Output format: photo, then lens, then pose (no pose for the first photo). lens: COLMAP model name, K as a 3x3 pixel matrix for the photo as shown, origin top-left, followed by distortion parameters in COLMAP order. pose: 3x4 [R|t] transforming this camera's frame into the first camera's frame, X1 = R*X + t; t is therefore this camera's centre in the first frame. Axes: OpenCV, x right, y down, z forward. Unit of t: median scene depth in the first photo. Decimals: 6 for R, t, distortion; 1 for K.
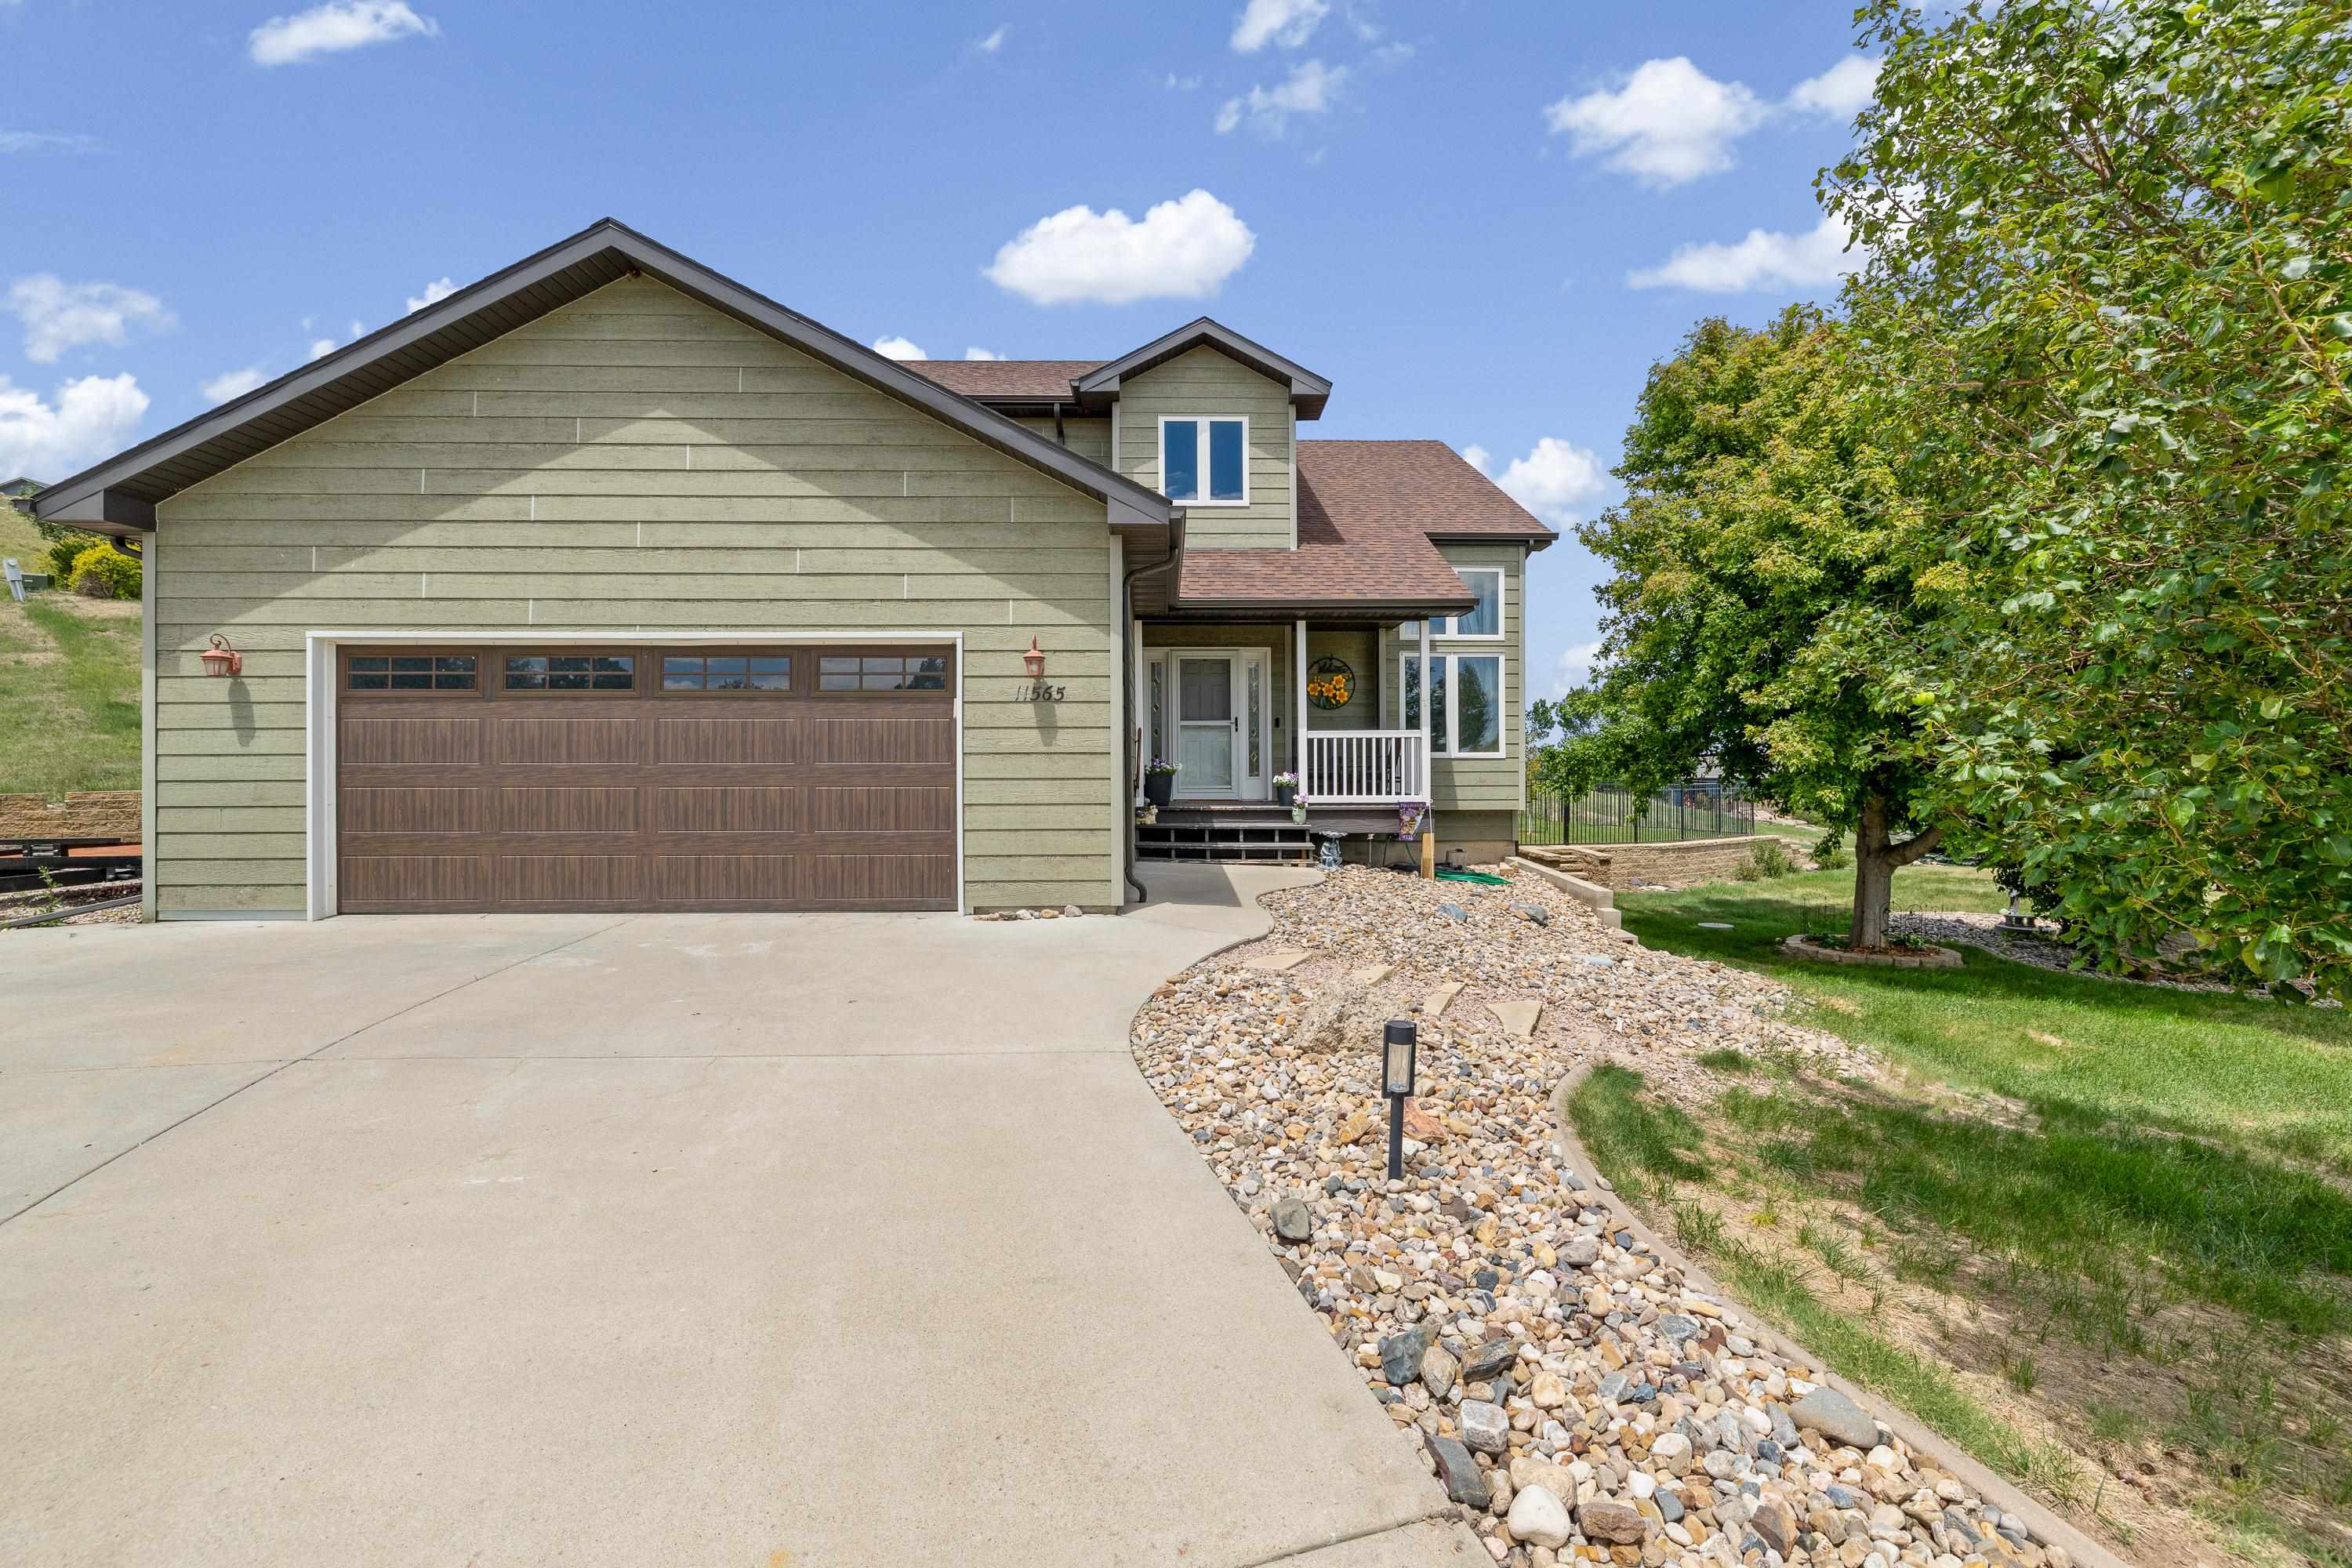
lens RADIAL K [[1017.8, 0, 1173.7], [0, 1017.8, 775.2], [0, 0, 1]] dist [0.002008, -0.000130]
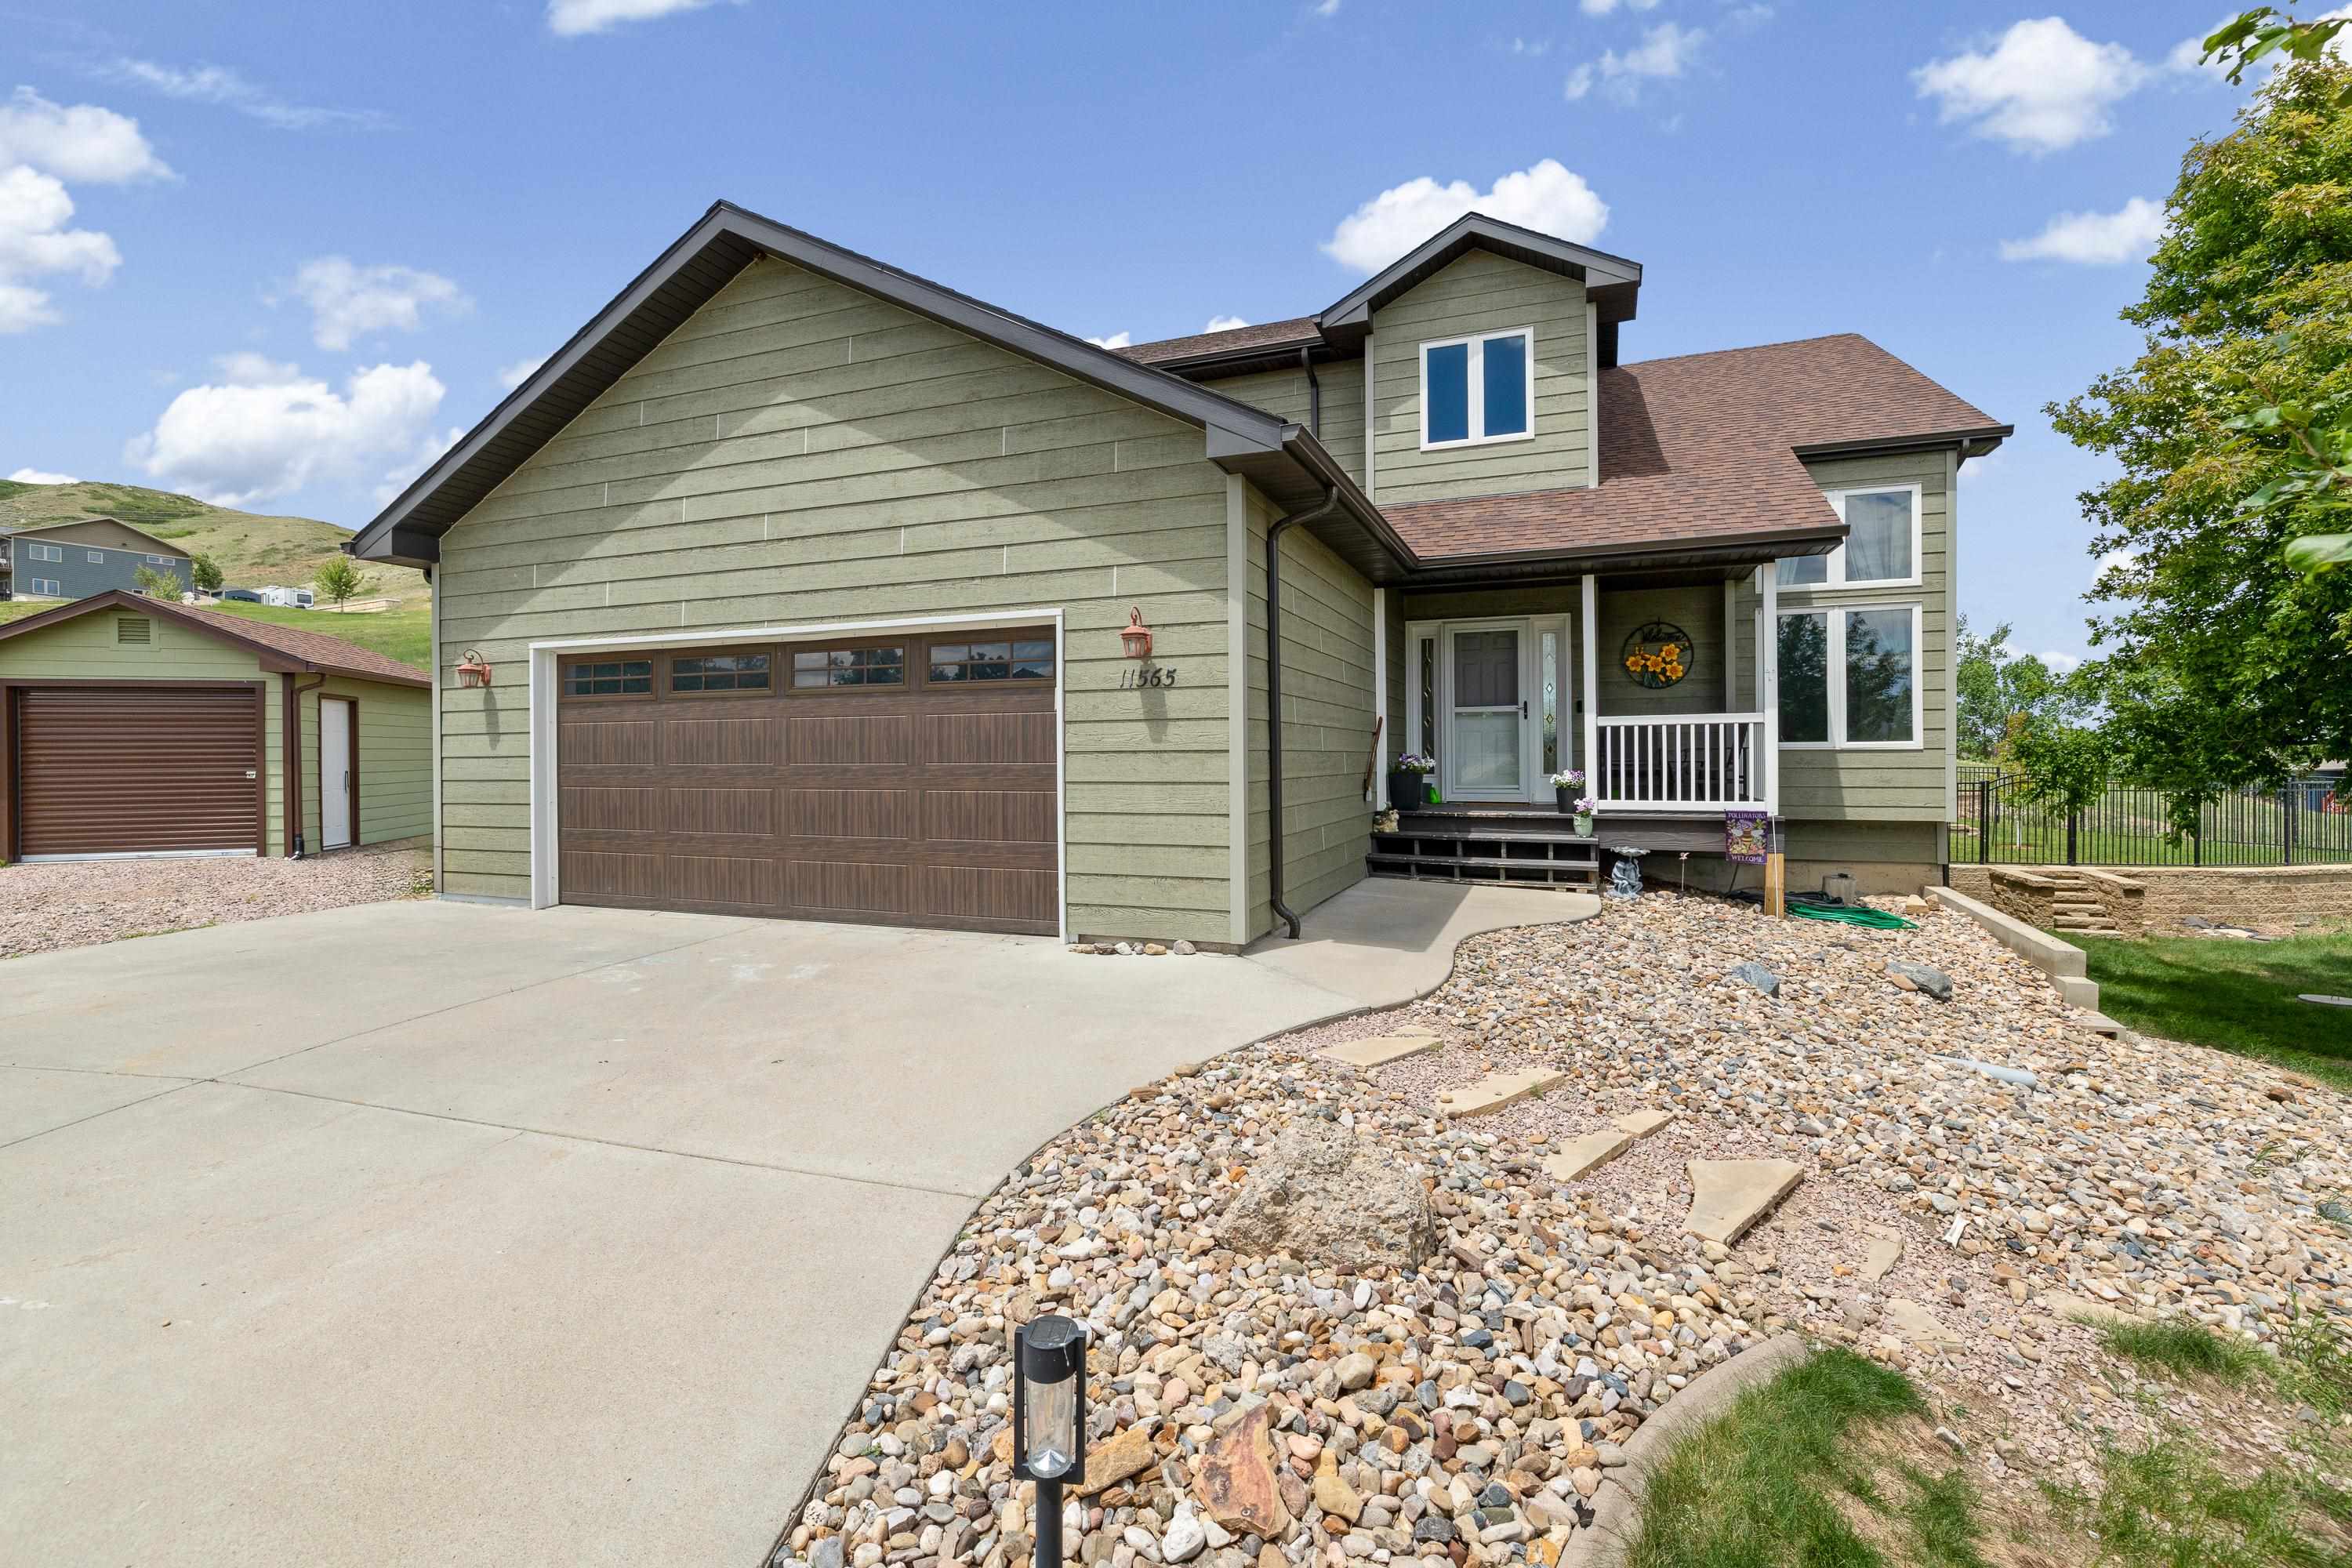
lens RADIAL K [[1017.8, 0, 1177.4], [0, 1017.8, 772.6], [0, 0, 1]] dist [0.002008, -0.000130]
pose [[0.926699, 0.002176, -0.375799, 0.187861], [0.000412, 0.999977, 0.006805, -0.009588], [0.375805, -0.006461, 0.926676, 0.236691]]
